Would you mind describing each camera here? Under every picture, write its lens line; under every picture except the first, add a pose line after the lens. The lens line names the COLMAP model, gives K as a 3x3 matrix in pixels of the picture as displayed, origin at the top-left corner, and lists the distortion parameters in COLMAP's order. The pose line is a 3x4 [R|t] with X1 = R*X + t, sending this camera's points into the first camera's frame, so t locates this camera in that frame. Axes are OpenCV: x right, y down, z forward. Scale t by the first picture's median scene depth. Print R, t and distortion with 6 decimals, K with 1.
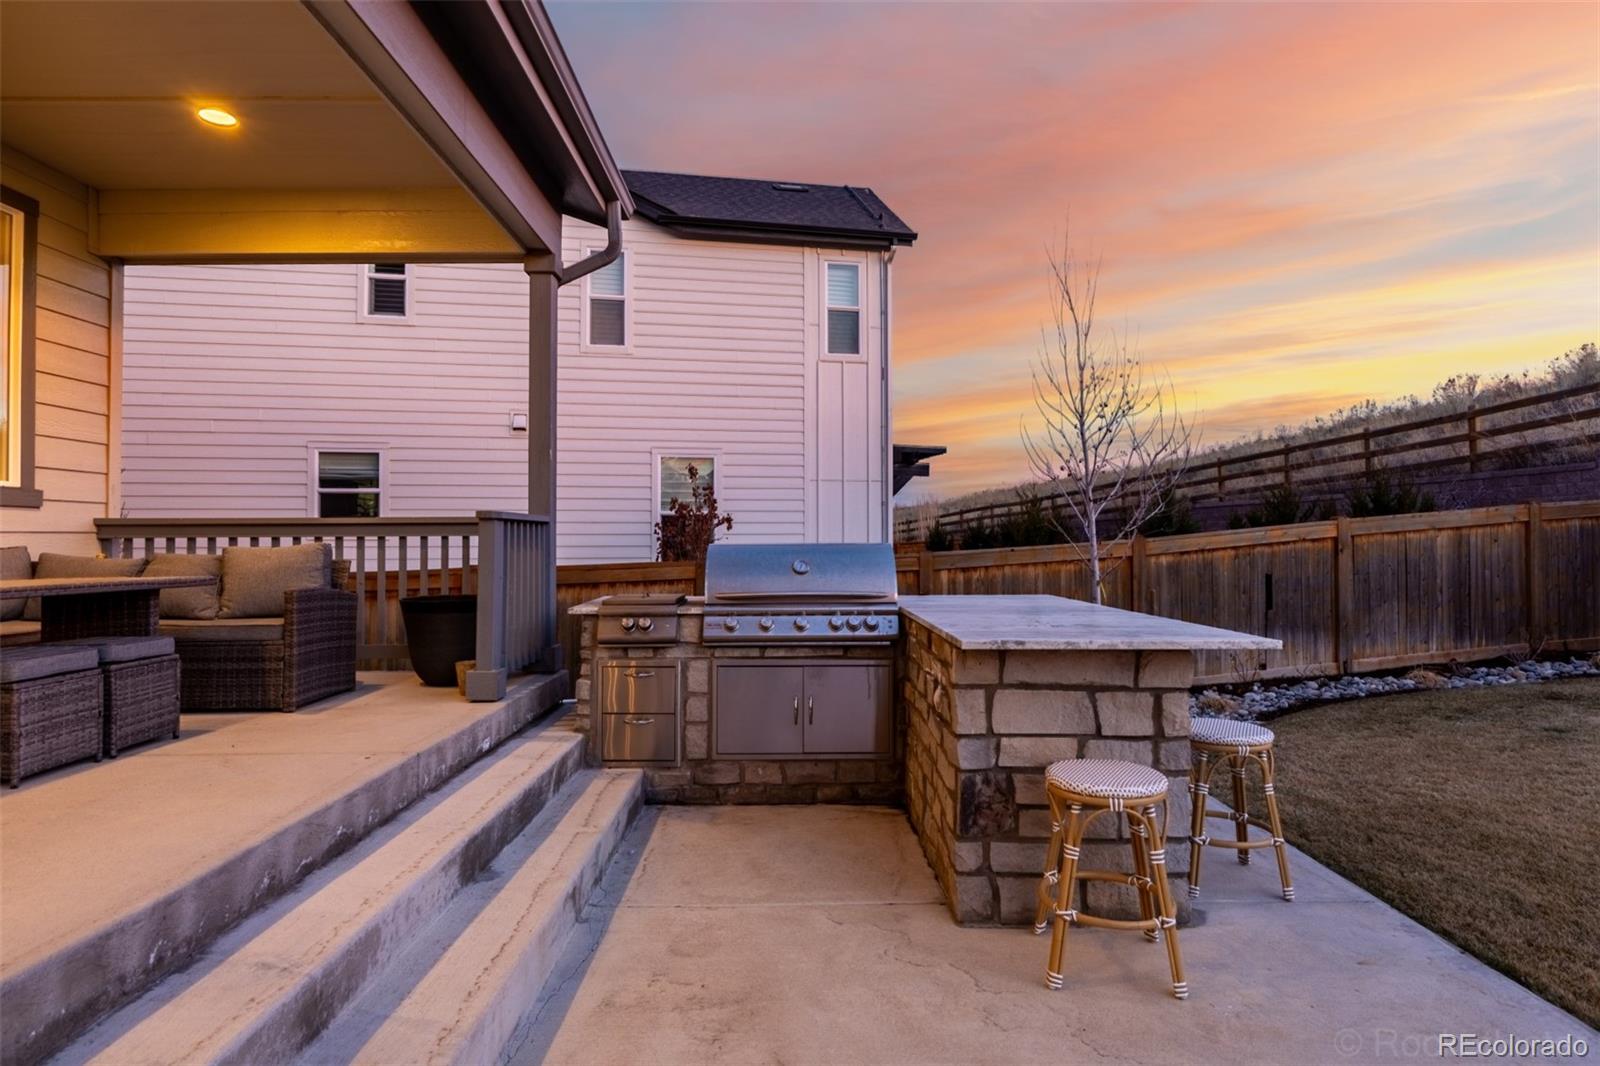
lens RADIAL K [[878.7, 0, 802.3], [0, 878.7, 532.1], [0, 0, 1]] dist [0.004085, 0.000831]
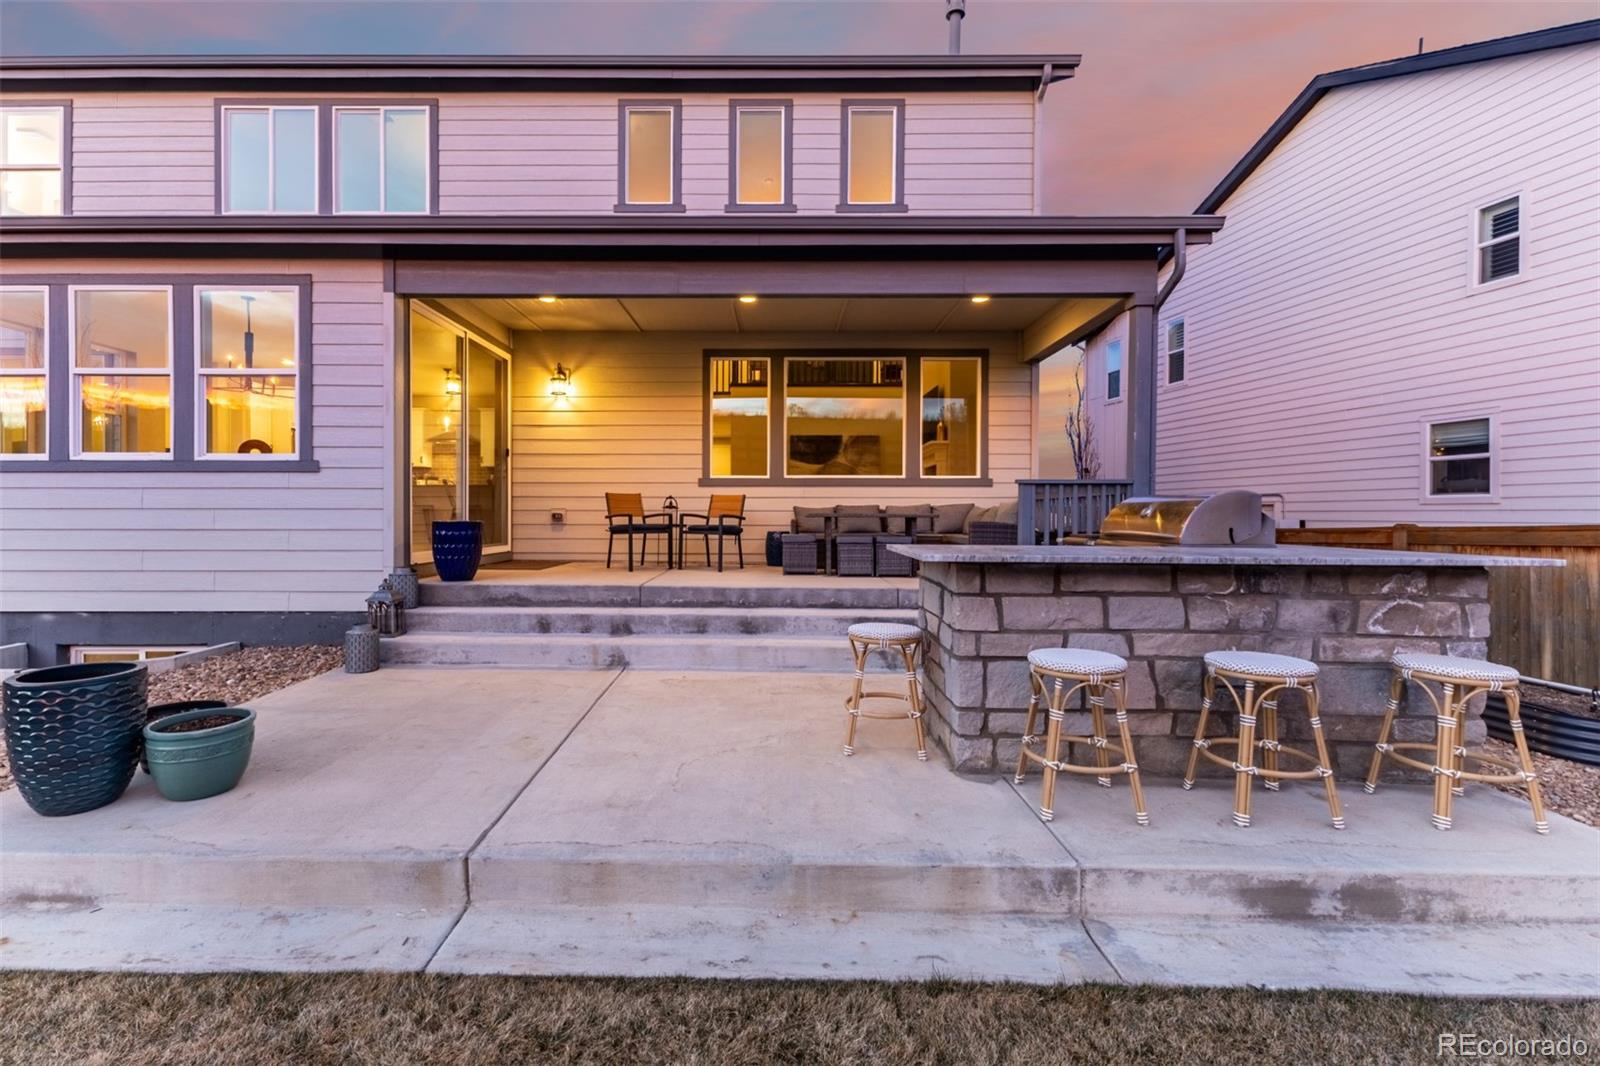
lens RADIAL K [[722.5, 0, 764.0], [0, 722.5, 520.9], [0, 0, 1]] dist [0.008813, -0.000817]
pose [[-0.021690, 0.008693, -0.999727, 0.488754], [0.007469, 0.999936, 0.008533, 0.019762], [0.999737, -0.007282, -0.021754, 0.234188]]
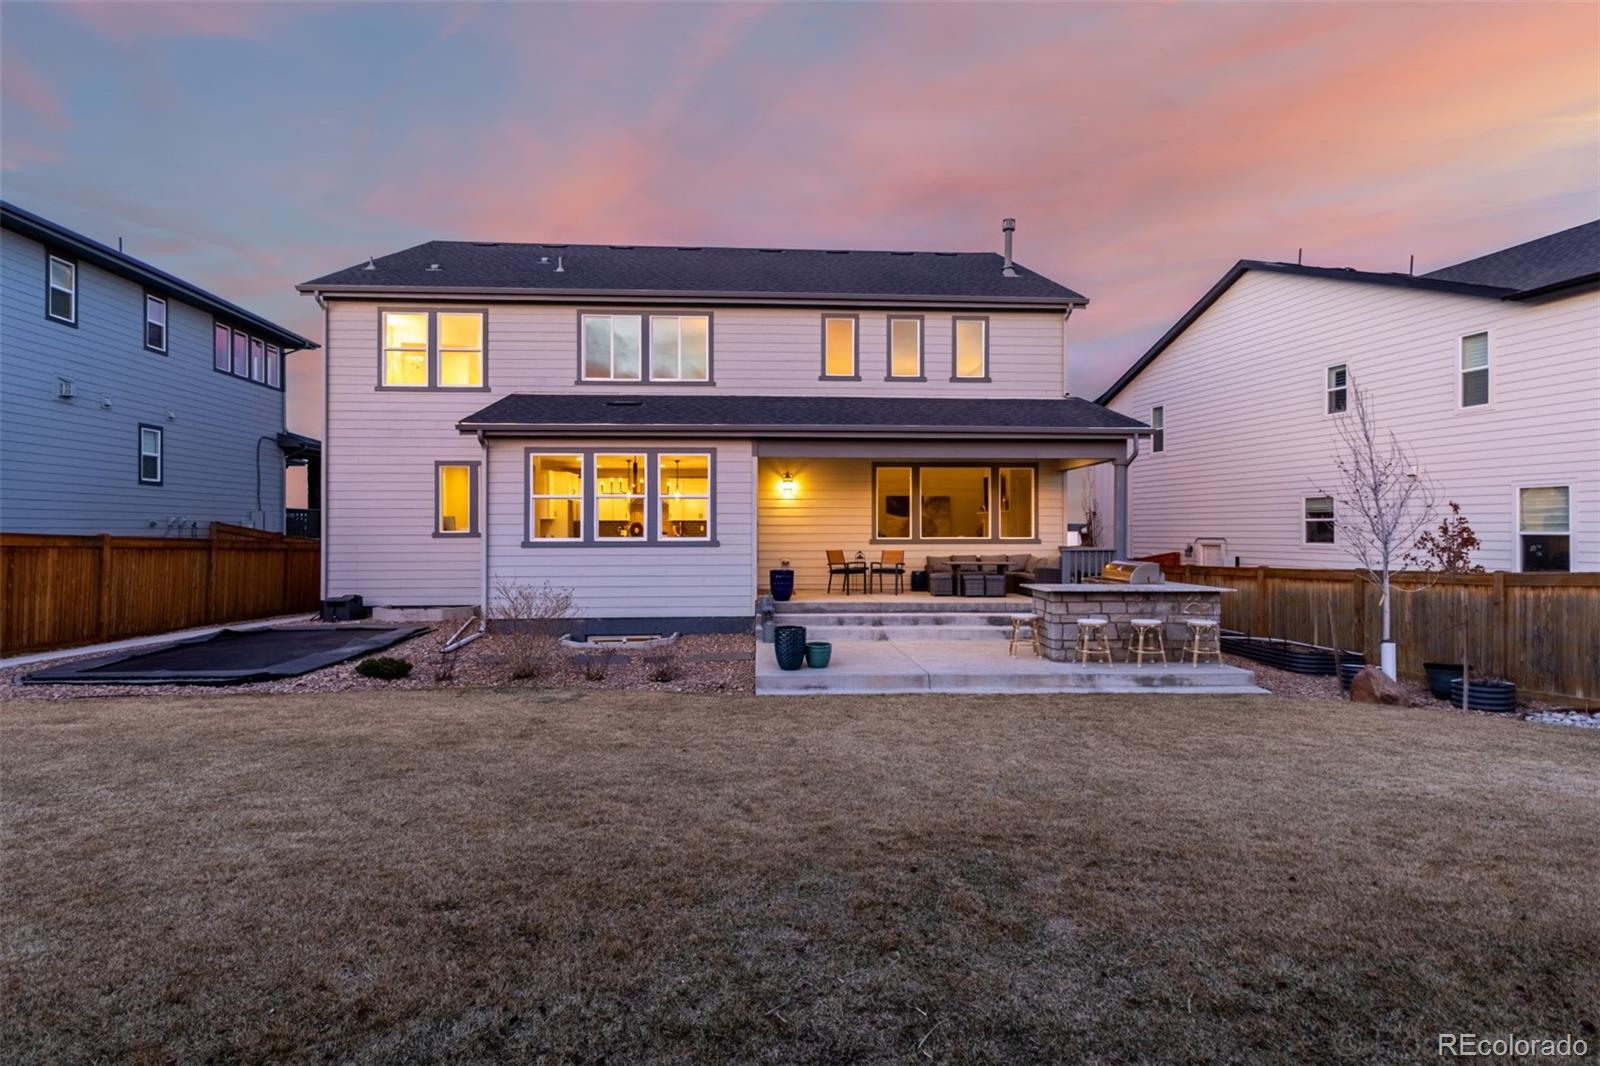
lens RADIAL K [[807.0, 0, 796.6], [0, 807.0, 529.1], [0, 0, 1]] dist [0.001355, 0.000587]
pose [[0.044432, -0.000673, -0.999012, 1.286593], [0.009601, 0.999954, -0.000247, -0.050184], [0.998966, -0.009581, 0.044437, -0.101329]]
